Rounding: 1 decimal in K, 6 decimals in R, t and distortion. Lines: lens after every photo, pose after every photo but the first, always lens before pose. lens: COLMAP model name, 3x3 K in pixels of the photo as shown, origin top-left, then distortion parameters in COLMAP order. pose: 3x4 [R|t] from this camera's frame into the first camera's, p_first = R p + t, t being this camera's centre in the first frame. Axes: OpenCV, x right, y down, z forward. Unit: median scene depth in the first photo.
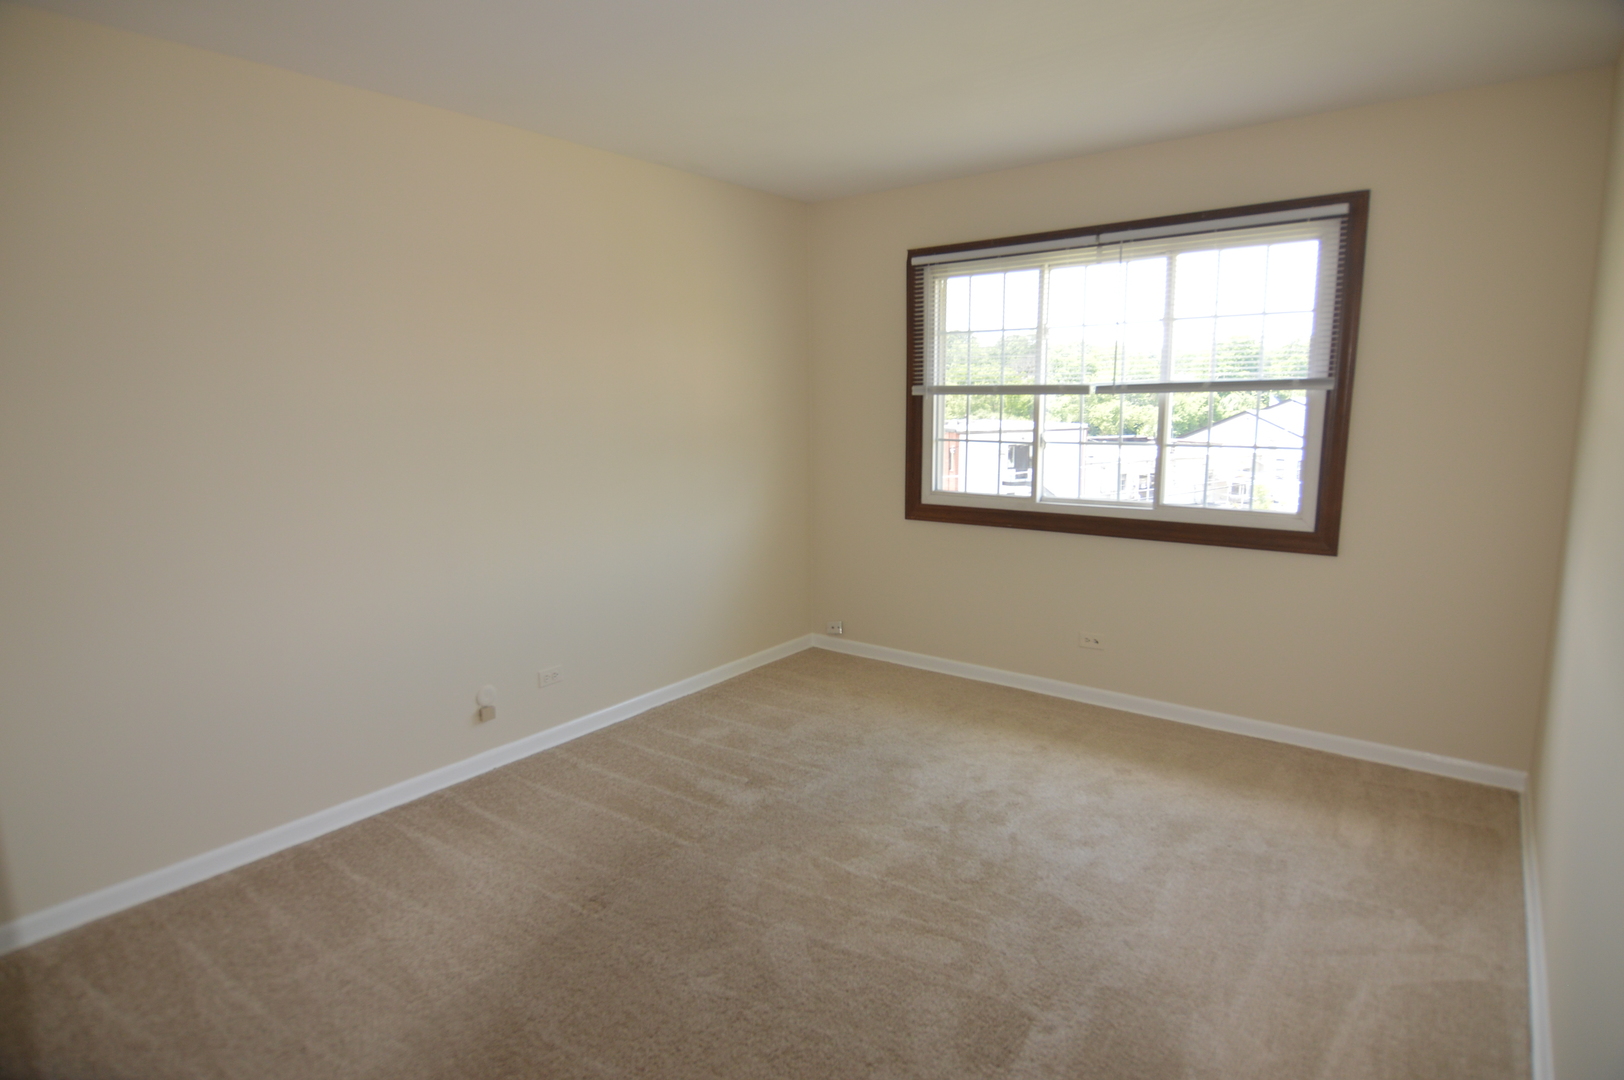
lens RADIAL K [[871.0, 0, 810.8], [0, 871.0, 545.6], [0, 0, 1]] dist [0.009918, -0.018834]
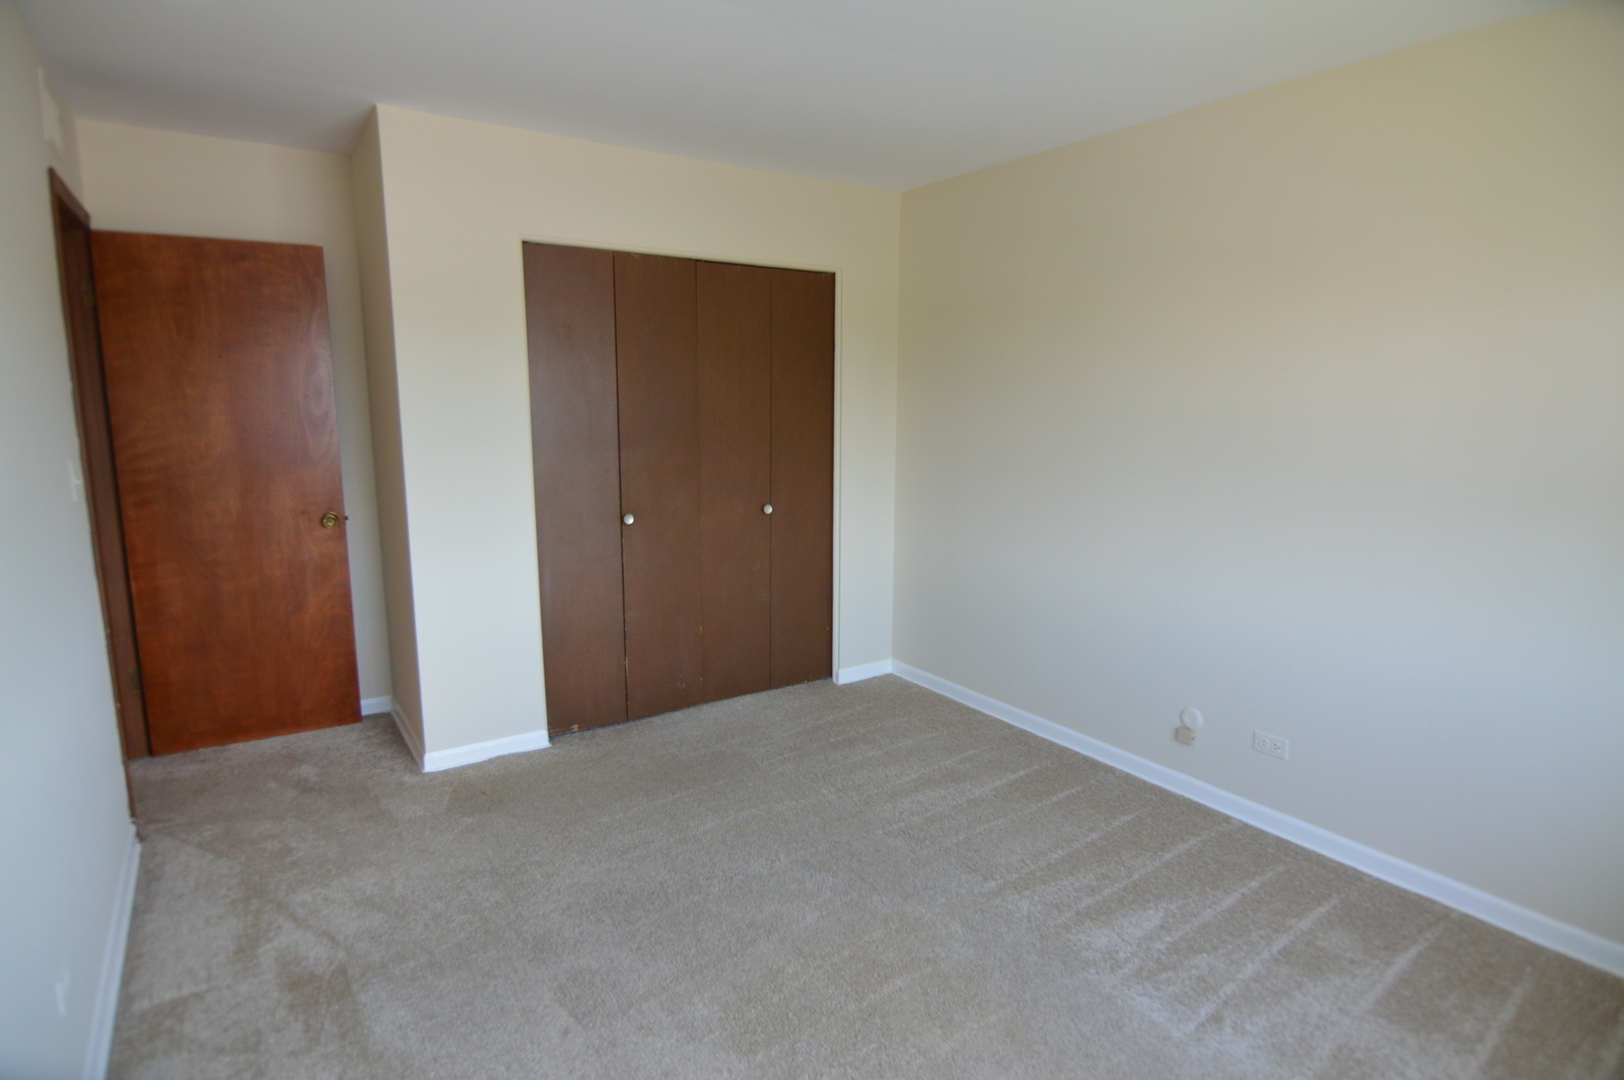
lens RADIAL K [[871.0, 0, 810.8], [0, 871.0, 545.6], [0, 0, 1]] dist [0.009918, -0.018834]
pose [[-0.297722, 0.183196, -0.936910, 0.605710], [-0.165090, 0.956749, 0.239536, -0.167791], [0.940269, 0.225990, -0.254602, 0.813644]]
